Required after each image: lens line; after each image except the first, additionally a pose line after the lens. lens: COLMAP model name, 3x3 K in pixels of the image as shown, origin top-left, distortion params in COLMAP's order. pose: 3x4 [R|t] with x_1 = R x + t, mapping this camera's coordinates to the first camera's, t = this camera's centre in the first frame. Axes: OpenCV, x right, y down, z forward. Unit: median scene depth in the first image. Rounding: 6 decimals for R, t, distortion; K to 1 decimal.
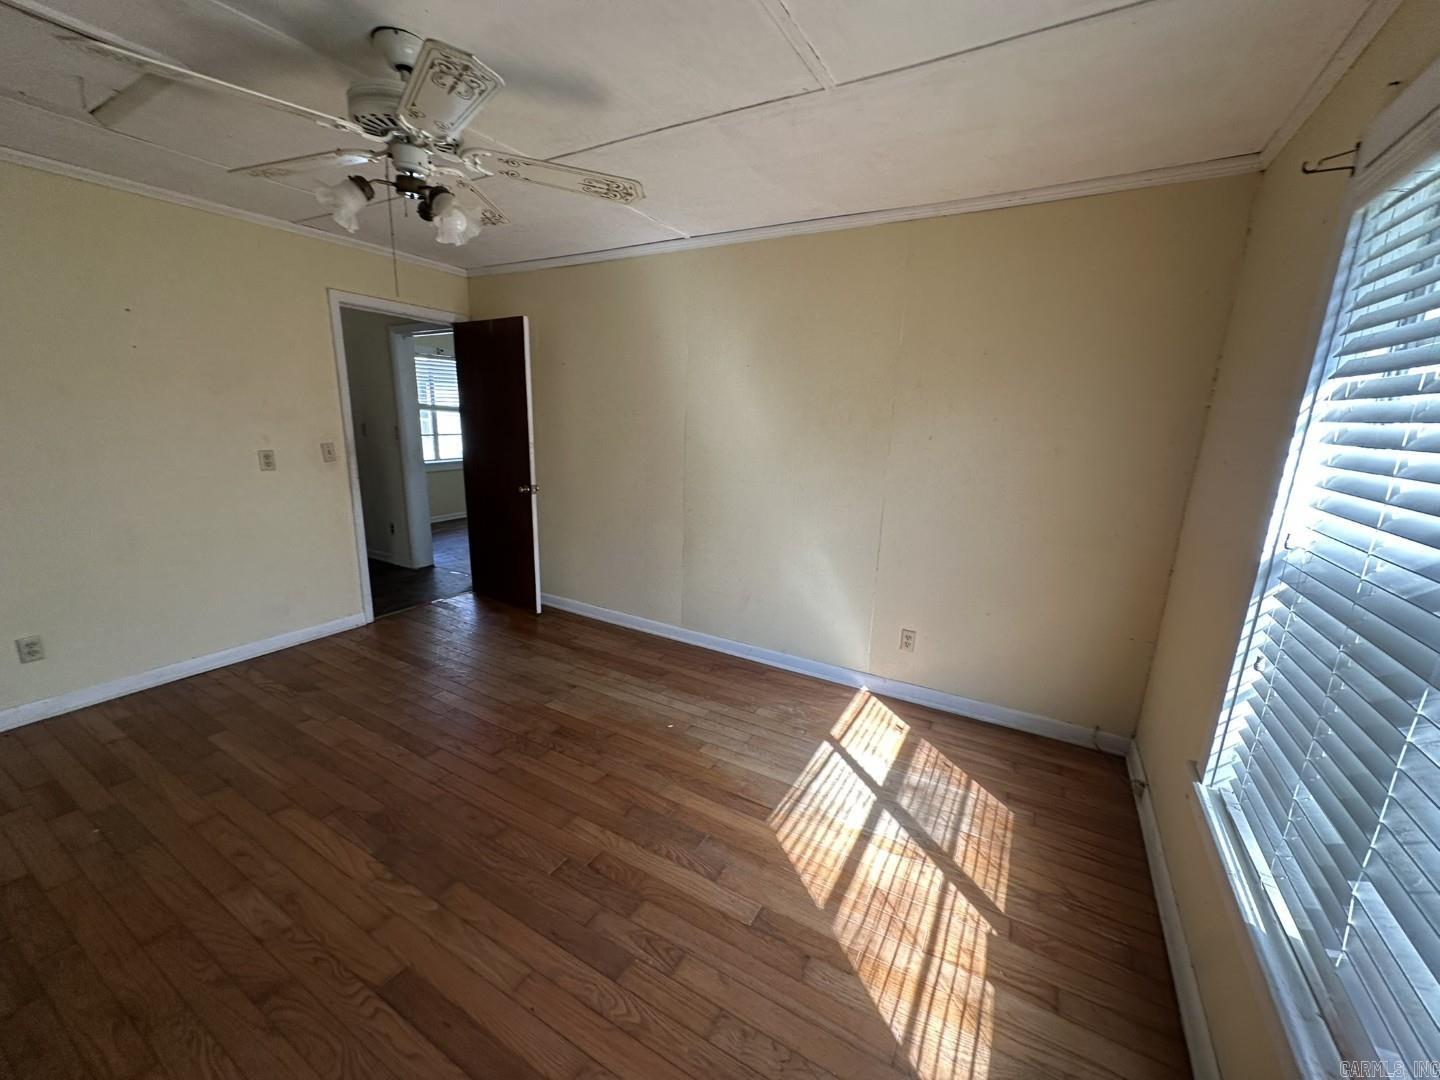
lens RADIAL K [[570.3, 0, 720.0], [0, 570.3, 540.0], [0, 0, 1]] dist [-0.001128, 0.000204]
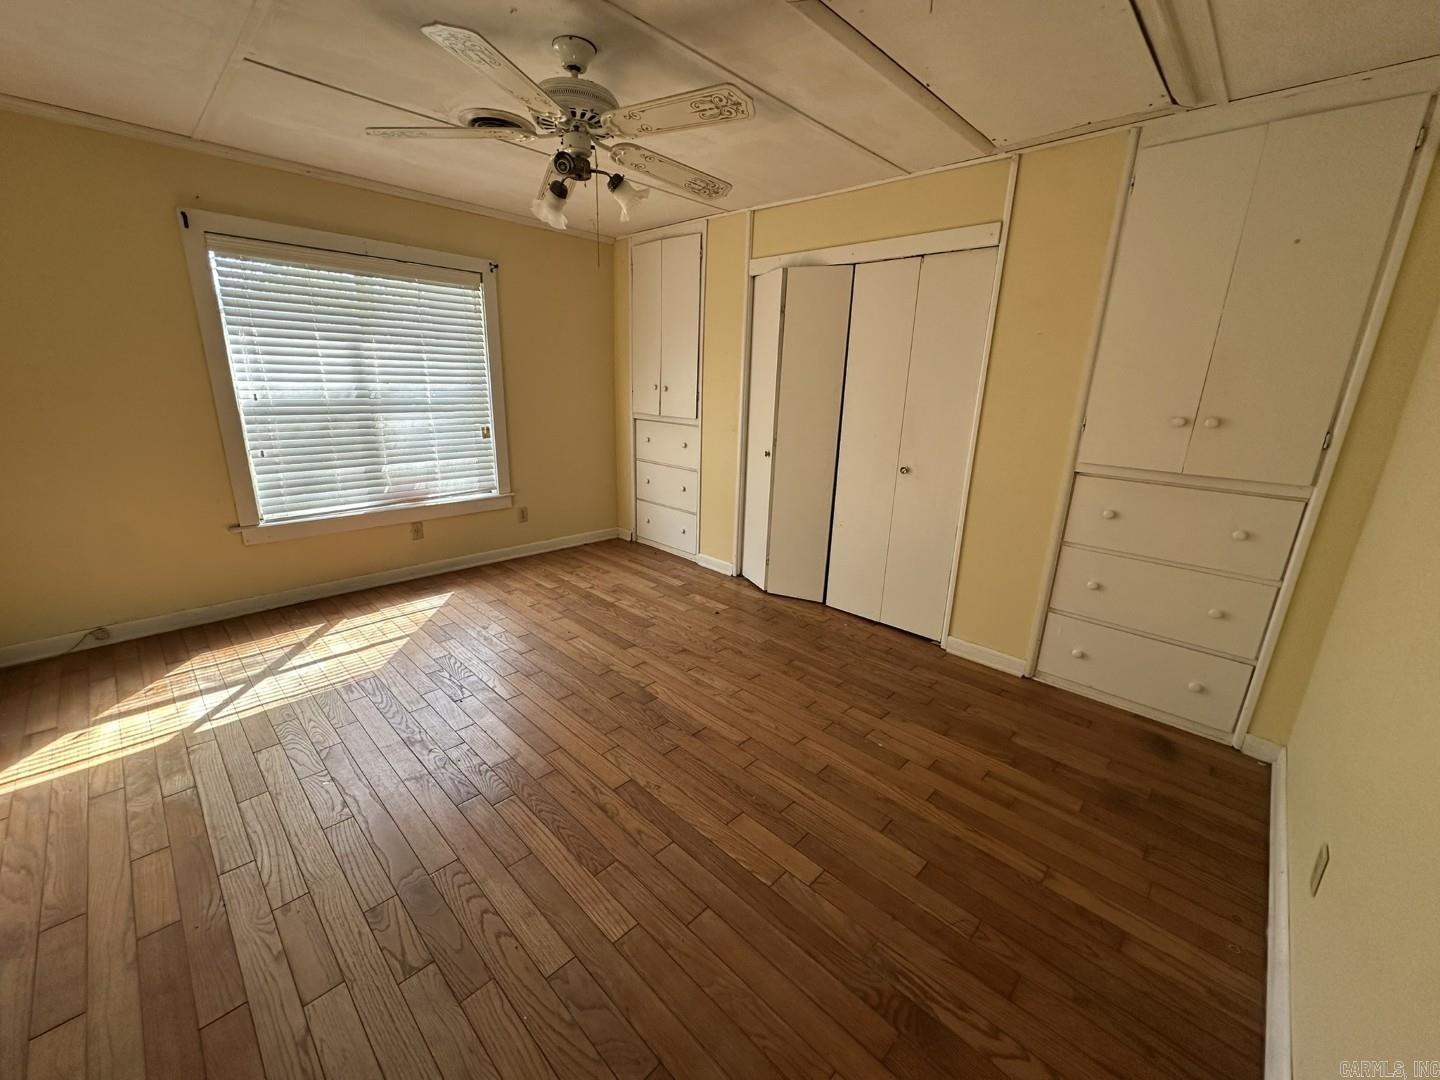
lens RADIAL K [[570.3, 0, 720.0], [0, 570.3, 540.0], [0, 0, 1]] dist [-0.001128, 0.000204]
pose [[-0.968564, -0.125162, 0.214984, -0.910407], [-0.006222, 0.876126, 0.482041, -0.394725], [-0.248687, 0.465550, -0.849363, 1.763483]]
